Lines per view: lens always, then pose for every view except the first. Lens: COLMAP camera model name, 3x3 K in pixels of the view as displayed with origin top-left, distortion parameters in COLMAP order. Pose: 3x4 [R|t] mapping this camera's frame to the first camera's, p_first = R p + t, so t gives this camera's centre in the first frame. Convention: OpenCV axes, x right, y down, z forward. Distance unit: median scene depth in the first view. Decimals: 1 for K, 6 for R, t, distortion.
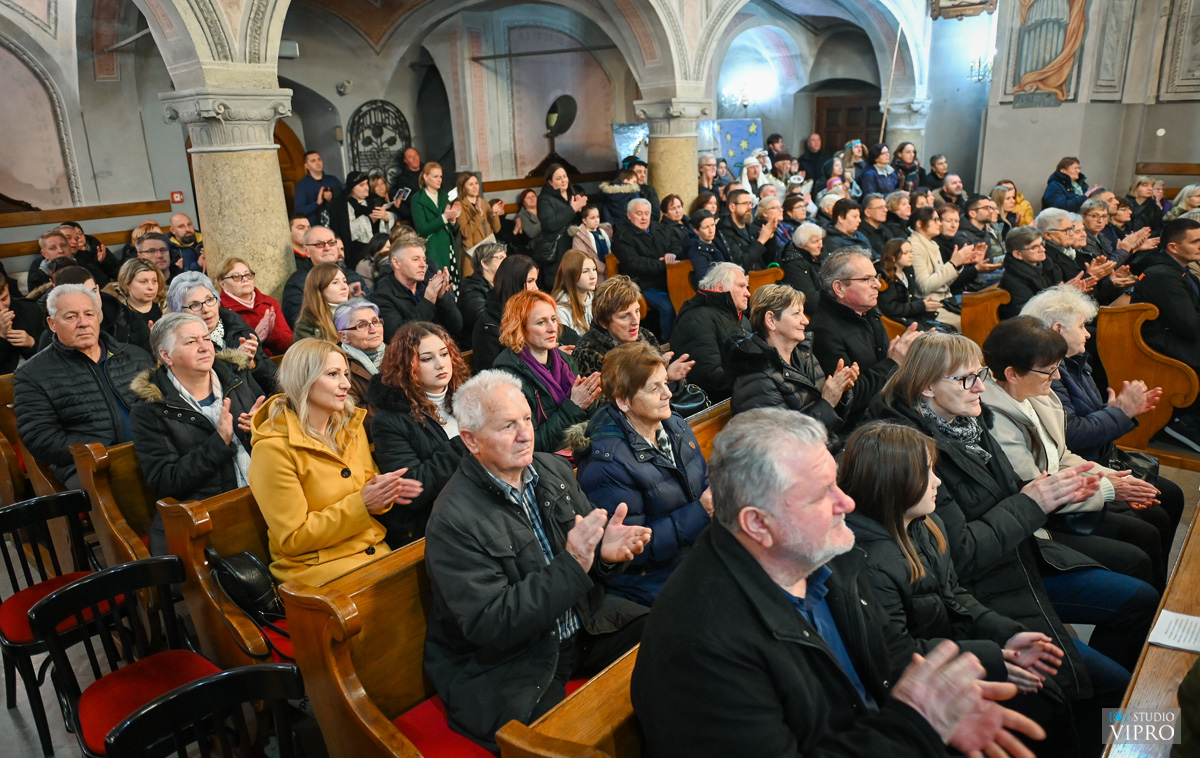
lens RADIAL K [[816.2, 0, 603.0], [0, 816.2, 388.4], [0, 0, 1]] dist [-0.018009, 0.001715]
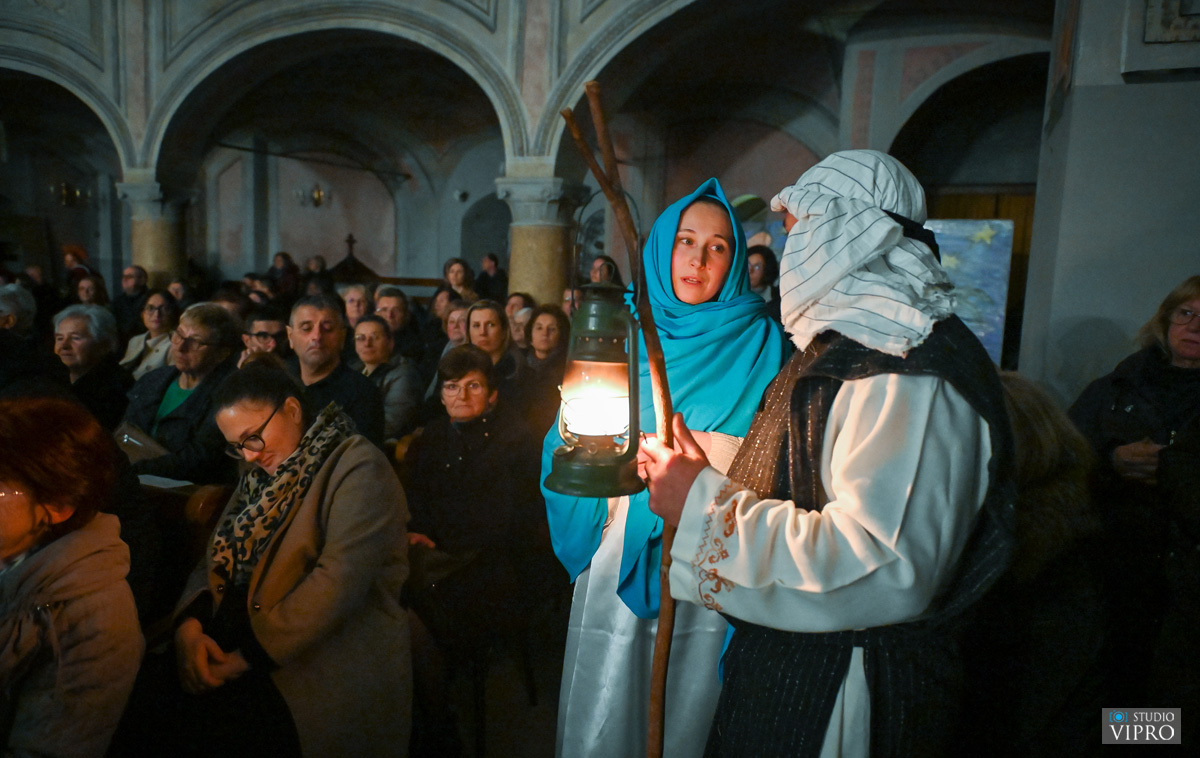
lens RADIAL K [[816.2, 0, 602.5], [0, 816.2, 381.9], [0, 0, 1]] dist [-0.018009, 0.001715]
pose [[0.310938, 0.155557, -0.937614, 0.862295], [-0.331138, 0.942434, 0.046542, -0.219048], [0.890879, 0.296007, 0.344550, 0.809671]]
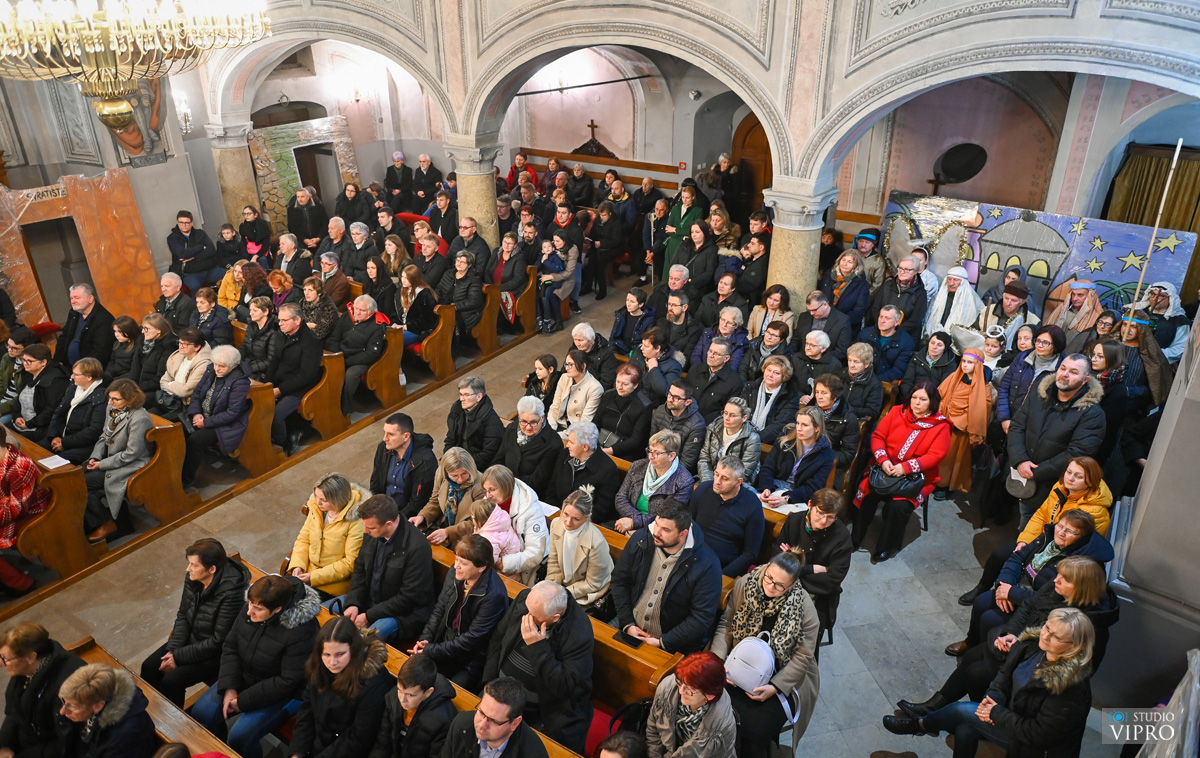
lens RADIAL K [[816.2, 0, 600.9], [0, 816.2, 381.0], [0, 0, 1]] dist [-0.018009, 0.001715]
pose [[0.131268, 0.463832, -0.876144, 1.022194], [-0.294129, 0.862219, 0.412392, -0.479378], [0.946708, 0.203565, 0.249608, 0.543495]]
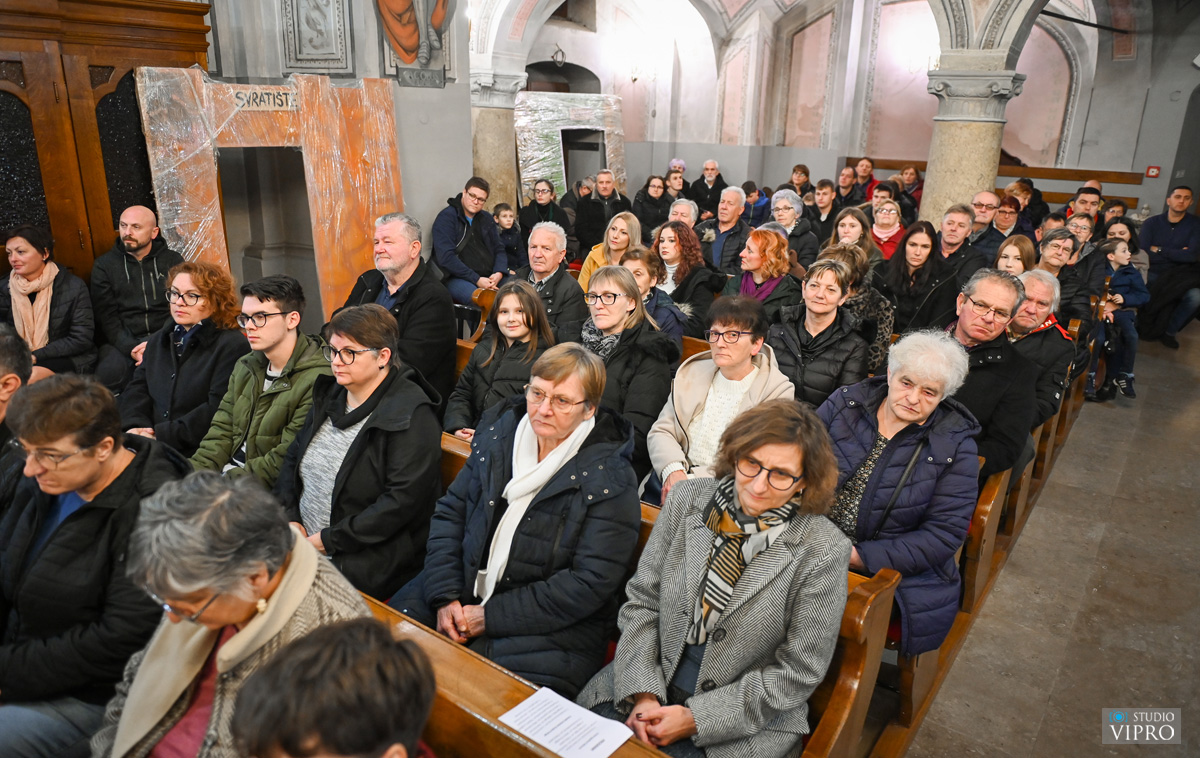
lens RADIAL K [[816.2, 0, 600.4], [0, 816.2, 380.2], [0, 0, 1]] dist [-0.018009, 0.001715]
pose [[0.082821, 0.343446, -0.935513, 0.474297], [-0.322945, 0.897331, 0.300838, -0.079791], [0.942787, 0.277203, 0.185232, 0.217521]]
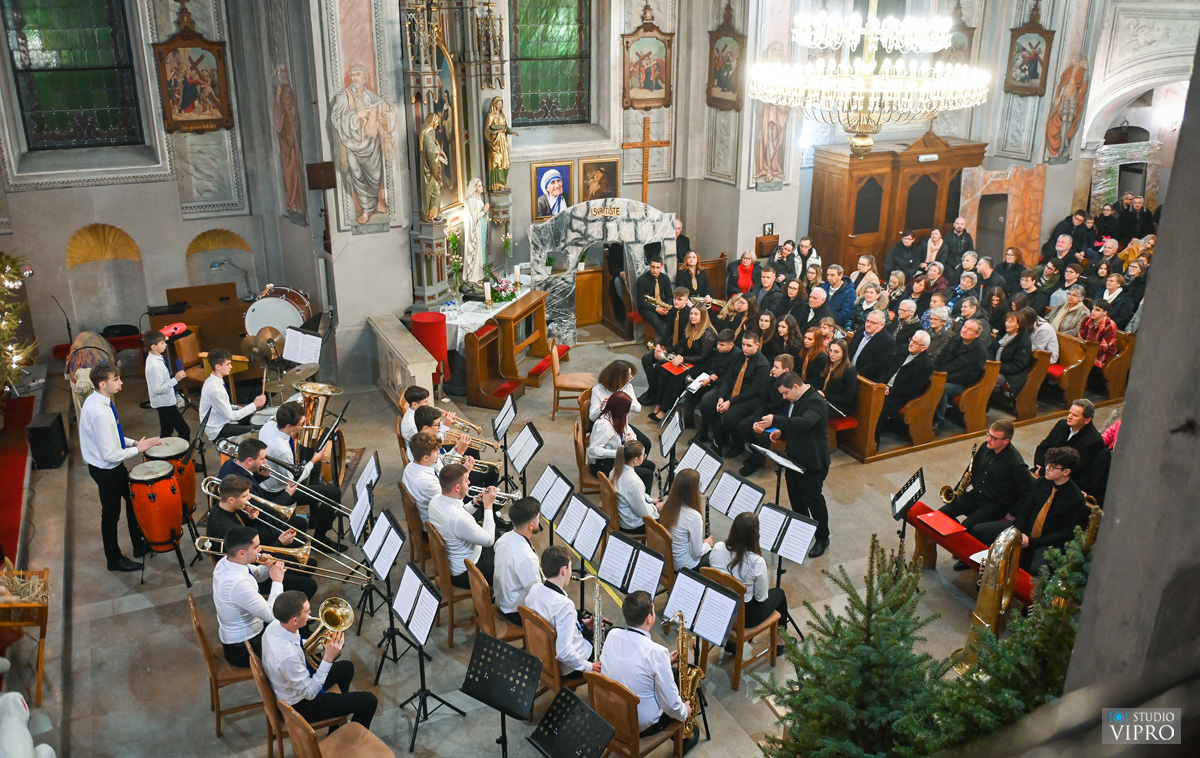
lens RADIAL K [[1014.6, 0, 602.5], [0, 1014.6, 382.7], [0, 0, 1]] dist [-0.045952, 0.020021]
pose [[-0.390473, 0.363671, -0.845739, 1.956137], [-0.264872, 0.835444, 0.481534, -0.416061], [0.881688, 0.412039, -0.229892, -0.038739]]
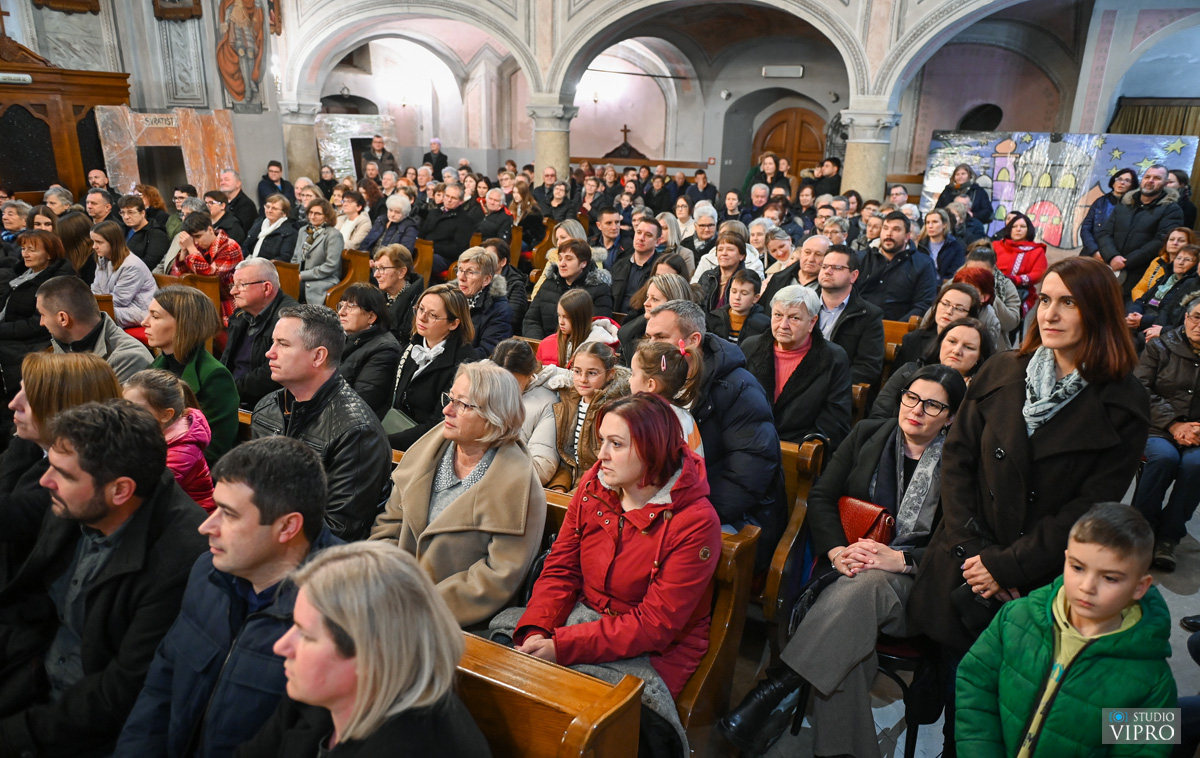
lens RADIAL K [[816.2, 0, 600.4], [0, 816.2, 405.6], [0, 0, 1]] dist [-0.018009, 0.001715]
pose [[0.227134, 0.347392, -0.909796, 1.189921], [-0.319596, 0.909063, 0.267324, -0.149496], [0.919929, 0.230049, 0.317504, 0.347263]]
